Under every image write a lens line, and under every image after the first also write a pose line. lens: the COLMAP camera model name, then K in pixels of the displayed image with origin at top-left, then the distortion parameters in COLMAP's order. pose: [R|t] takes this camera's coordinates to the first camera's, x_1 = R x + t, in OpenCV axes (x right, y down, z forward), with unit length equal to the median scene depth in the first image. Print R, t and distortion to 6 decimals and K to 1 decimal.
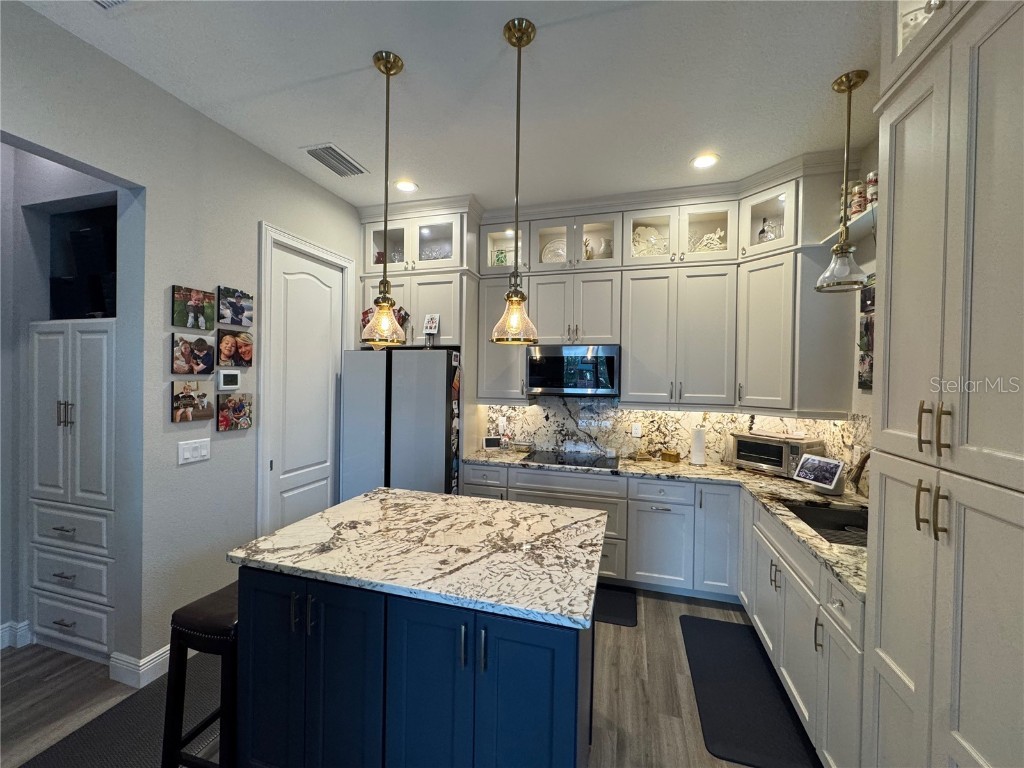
lens RADIAL K [[406.9, 0, 511.1], [0, 406.9, 382.1], [0, 0, 1]] dist [-0.004138, -0.000117]
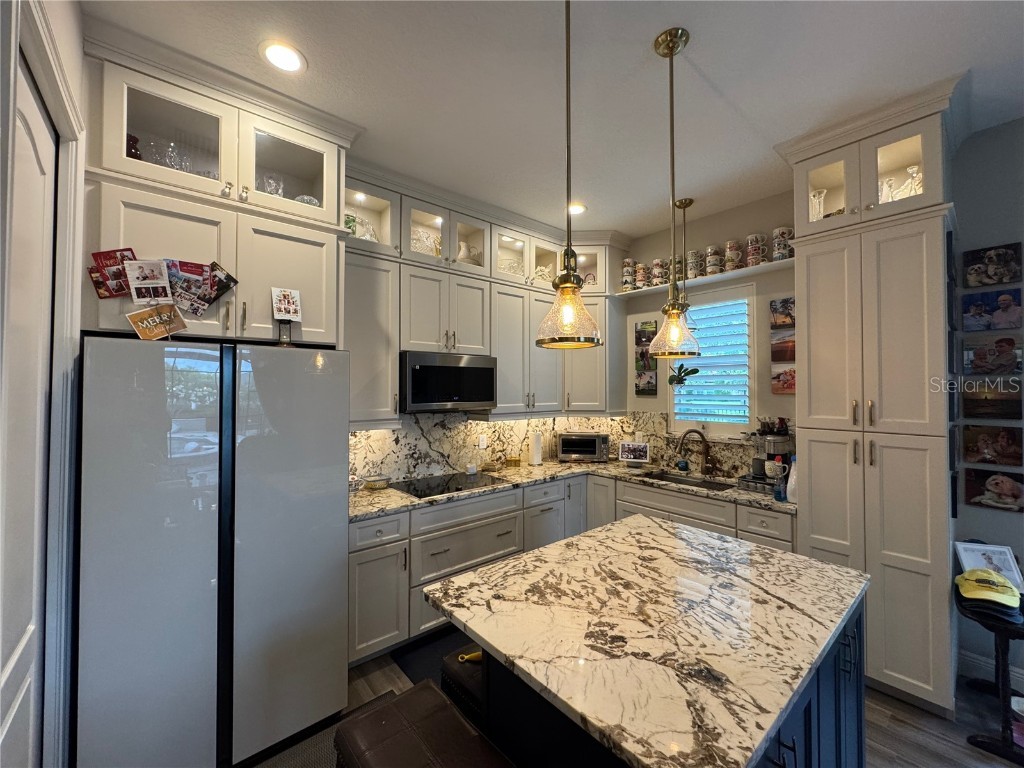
lens RADIAL K [[406.9, 0, 511.3], [0, 406.9, 383.0], [0, 0, 1]] dist [-0.004138, -0.000117]
pose [[0.554800, -0.002302, 0.831981, -0.853134], [0.018805, 0.999775, -0.009774, -0.027551], [-0.831771, 0.021067, 0.554718, 0.669710]]
